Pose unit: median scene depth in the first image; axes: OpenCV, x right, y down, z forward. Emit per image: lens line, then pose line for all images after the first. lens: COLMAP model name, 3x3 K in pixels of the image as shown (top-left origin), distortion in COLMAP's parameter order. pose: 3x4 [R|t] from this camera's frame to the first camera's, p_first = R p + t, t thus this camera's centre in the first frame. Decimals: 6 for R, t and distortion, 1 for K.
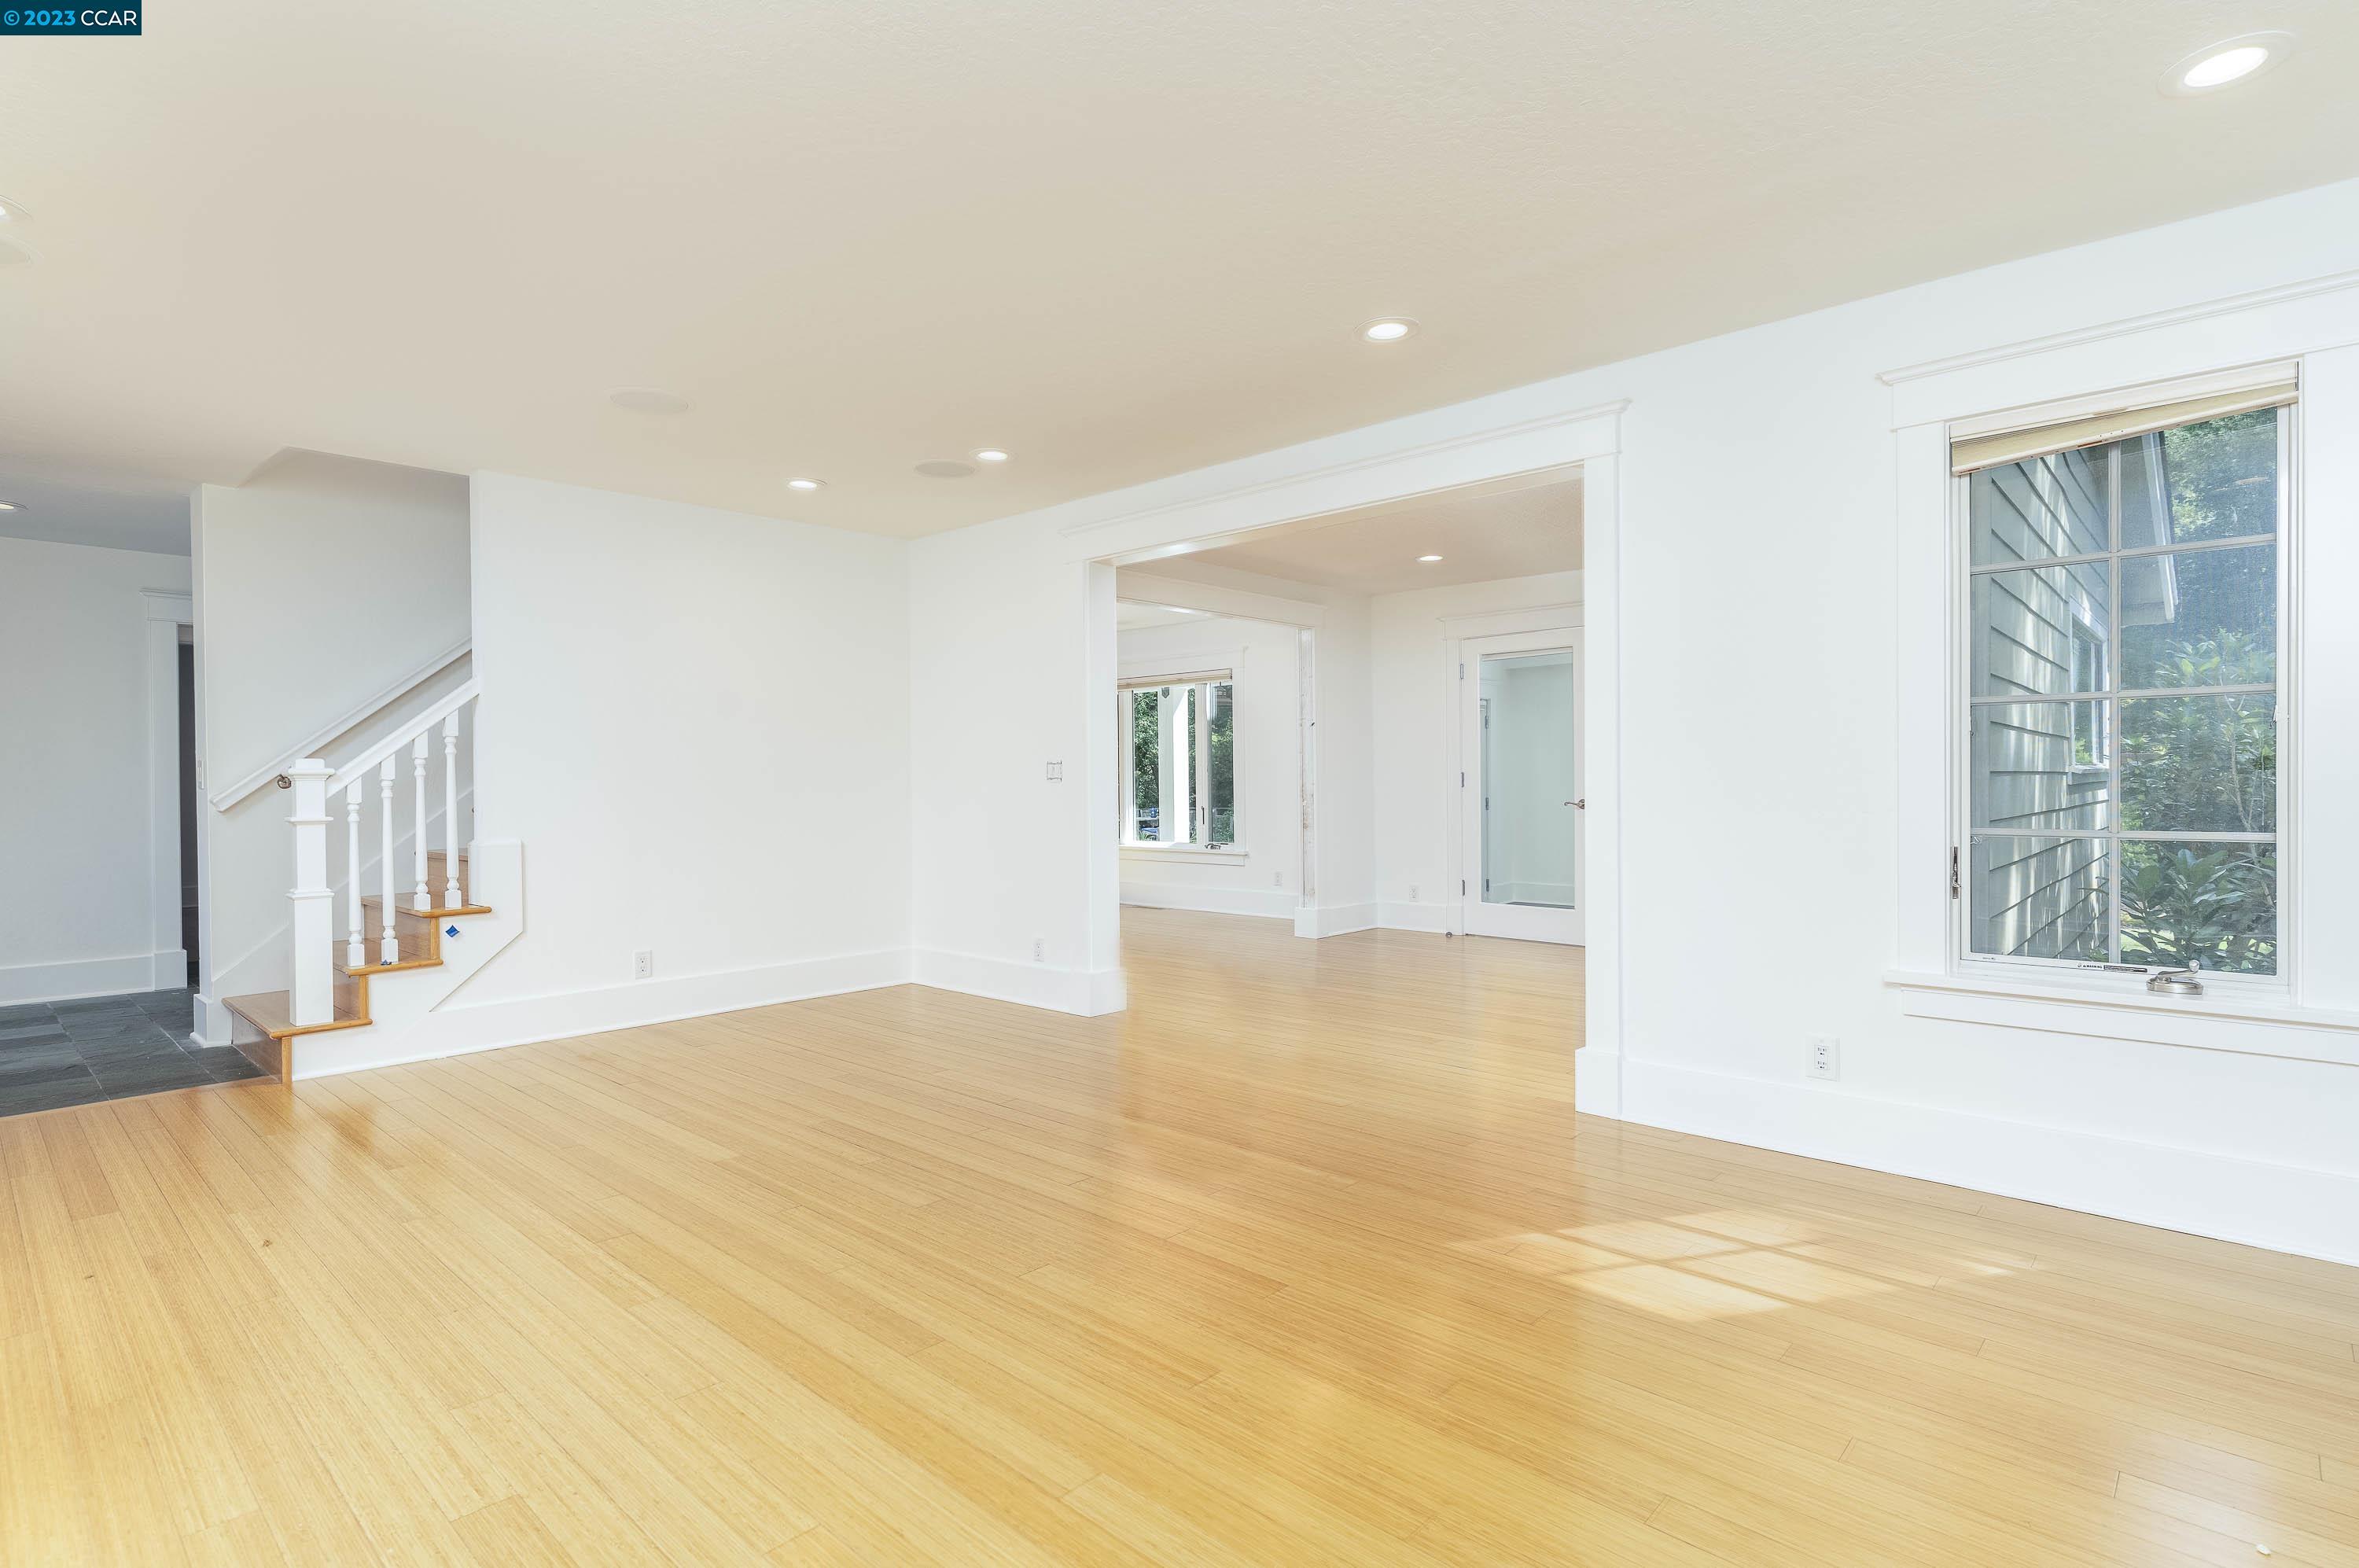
lens RADIAL K [[1182.4, 0, 1179.5], [0, 1182.4, 784.0], [0, 0, 1]] dist [-0.003088, -0.000884]
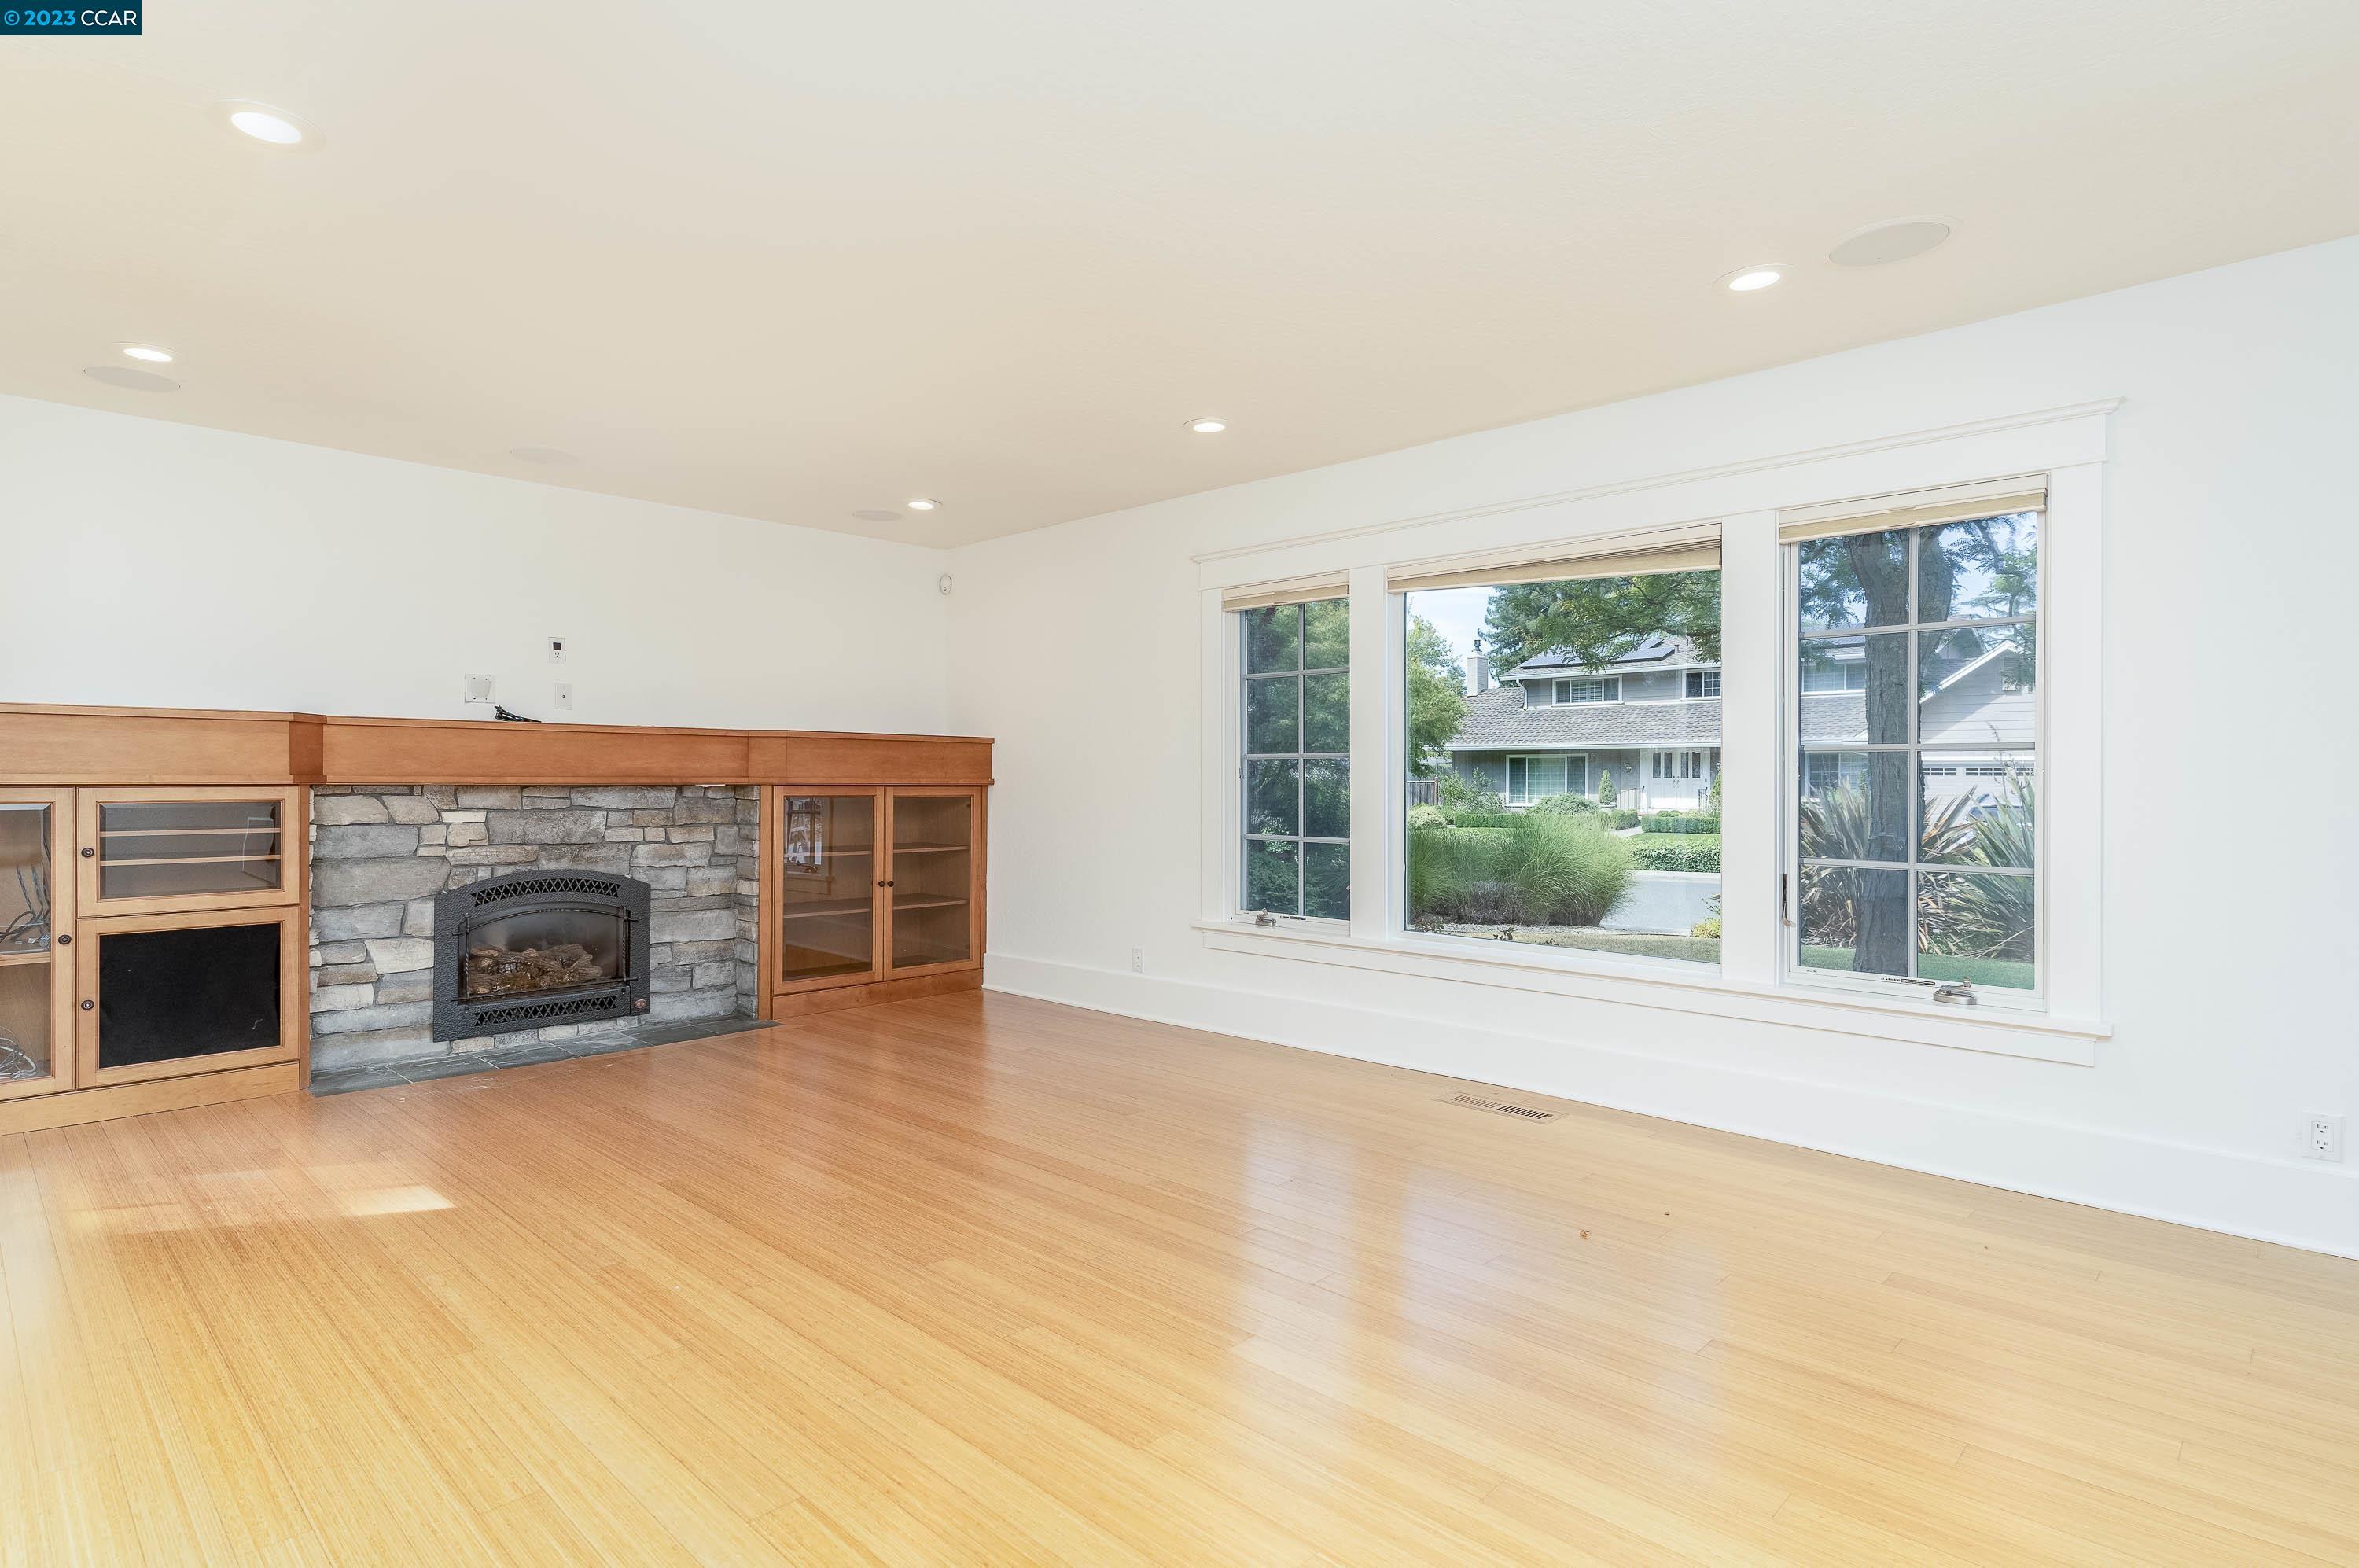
lens RADIAL K [[1193.5, 0, 1159.1], [0, 1193.5, 783.8], [0, 0, 1]] dist [-0.000201, -0.000179]
pose [[-0.999910, 0.006104, 0.011947, -0.262554], [0.006176, 0.999963, 0.005961, -0.004682], [-0.011910, 0.006034, -0.999911, 1.275771]]
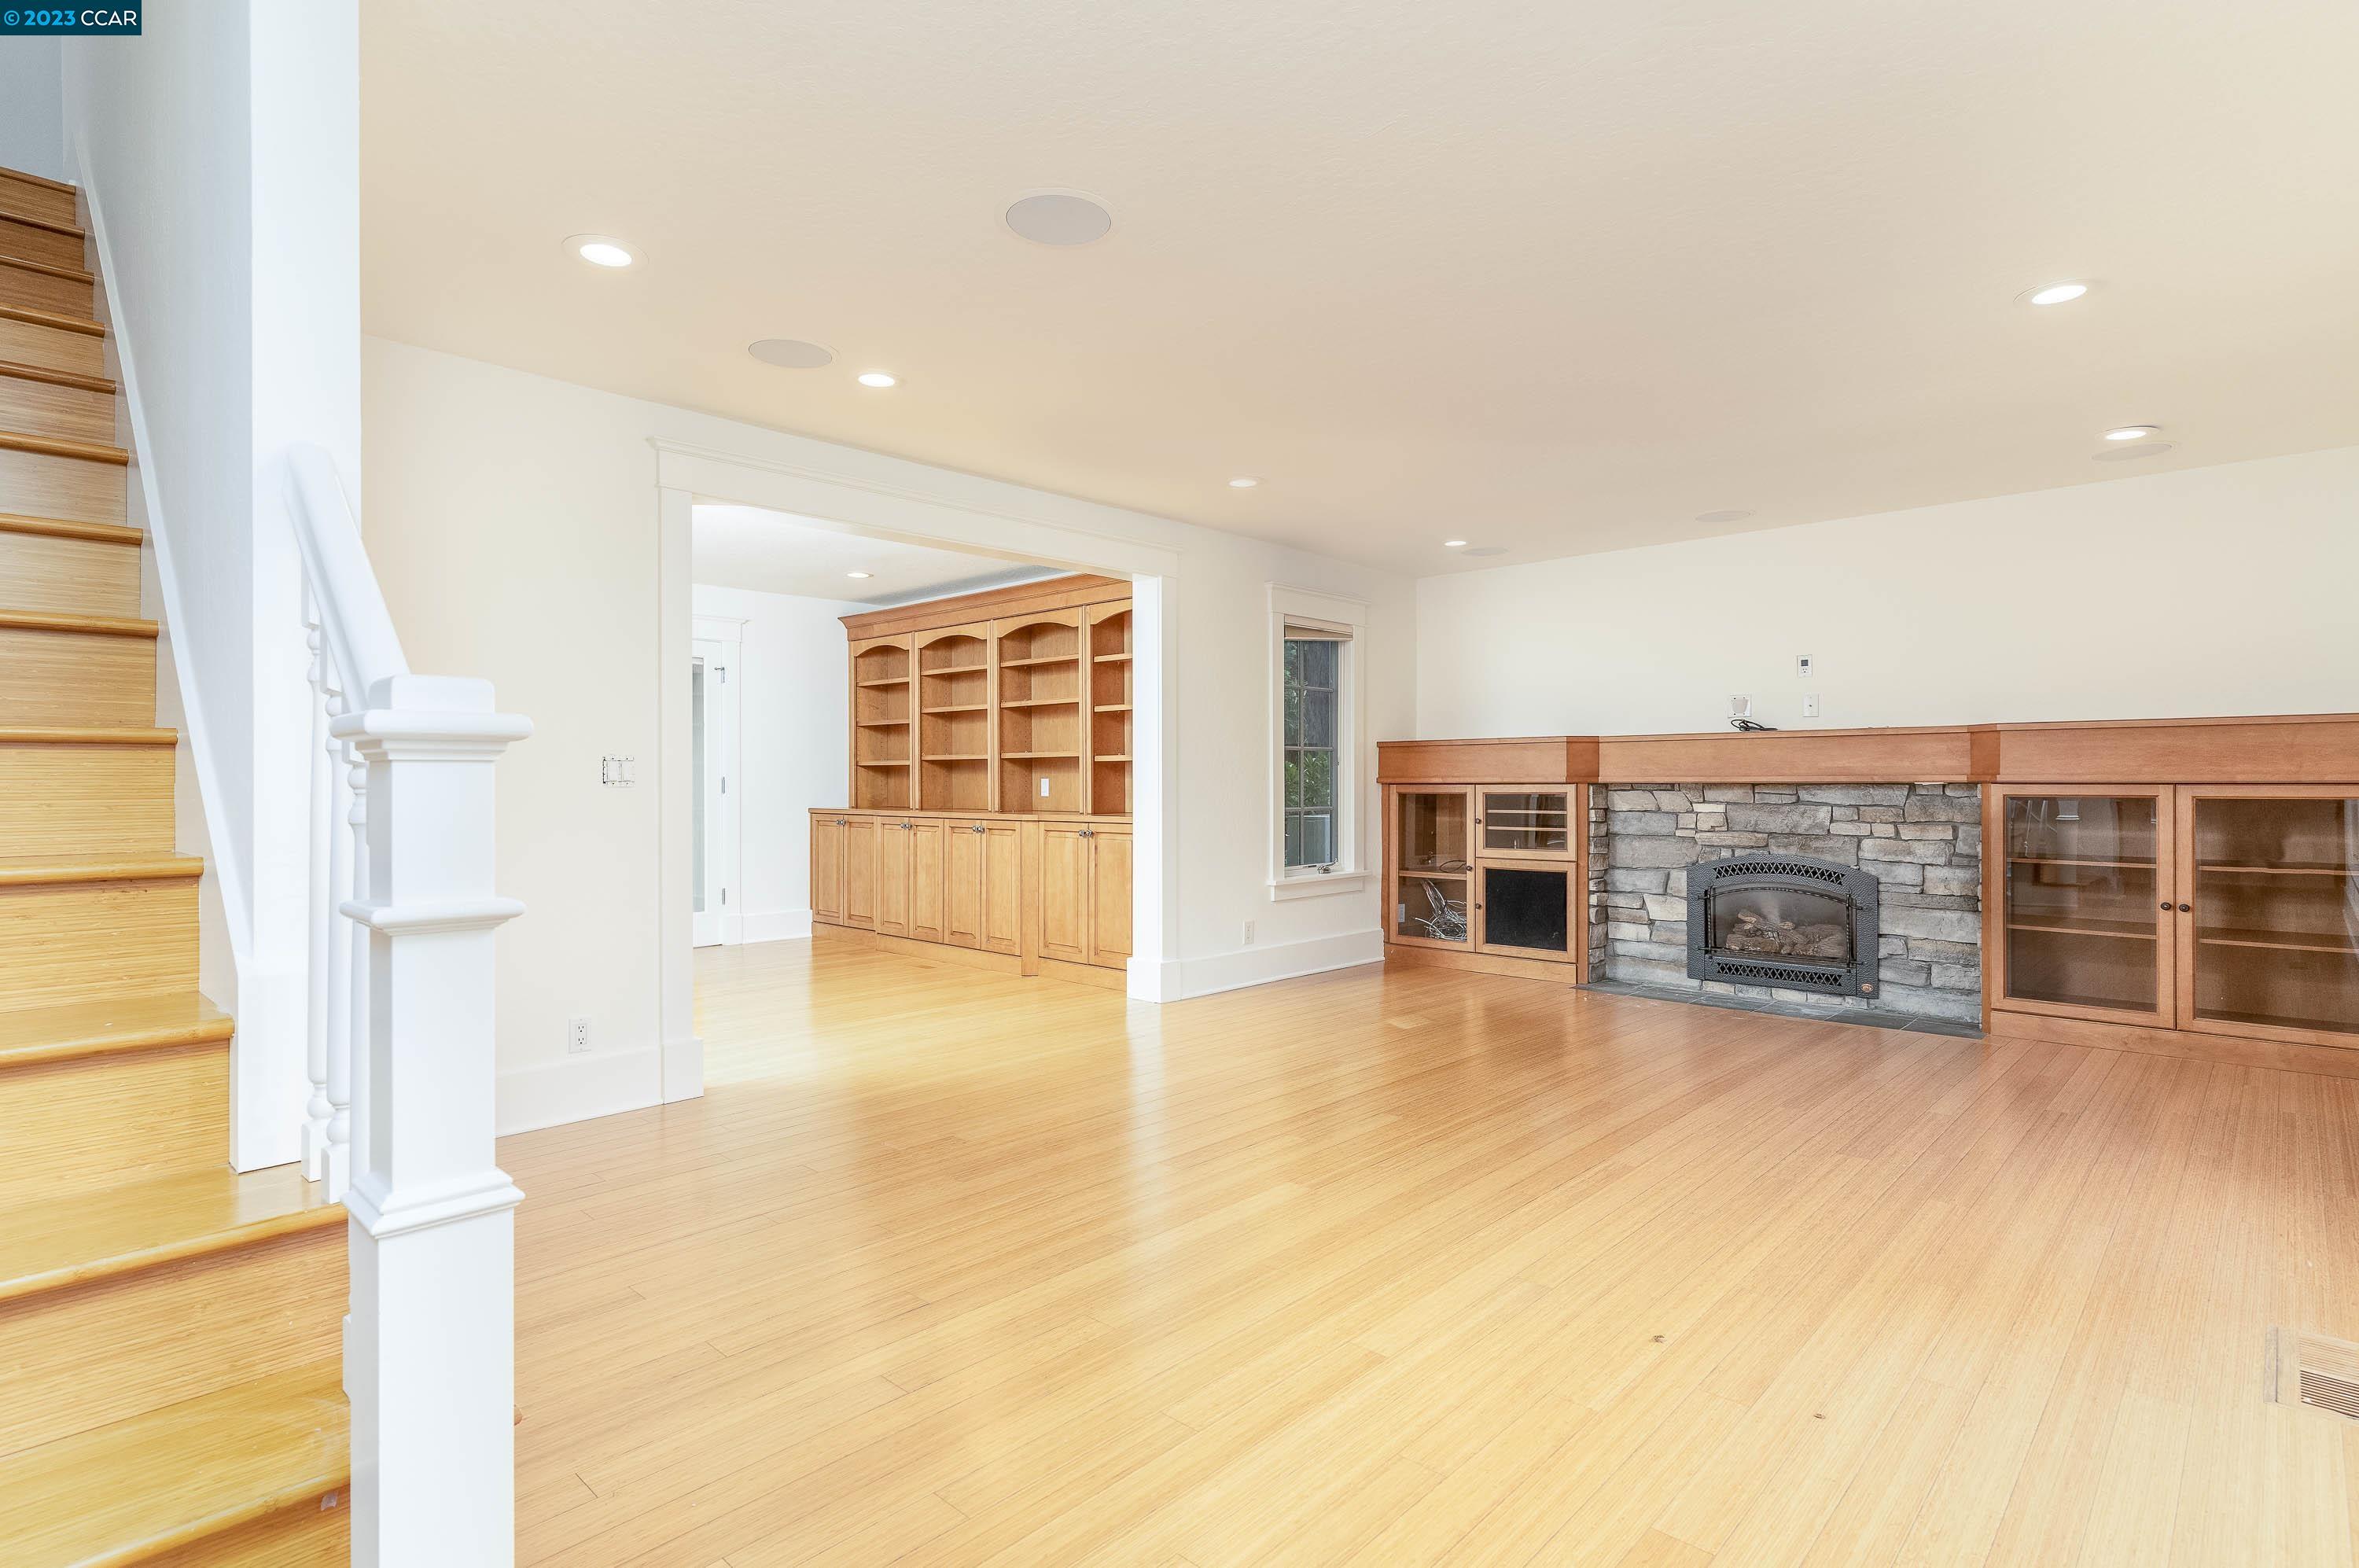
lens RADIAL K [[1193.5, 0, 1159.1], [0, 1193.5, 783.8], [0, 0, 1]] dist [-0.000201, -0.000179]
pose [[0.001576, 0.006679, 0.999976, -1.006965], [0.007101, 0.999952, -0.006690, 0.004403], [-0.999974, 0.007111, 0.001528, 0.841695]]
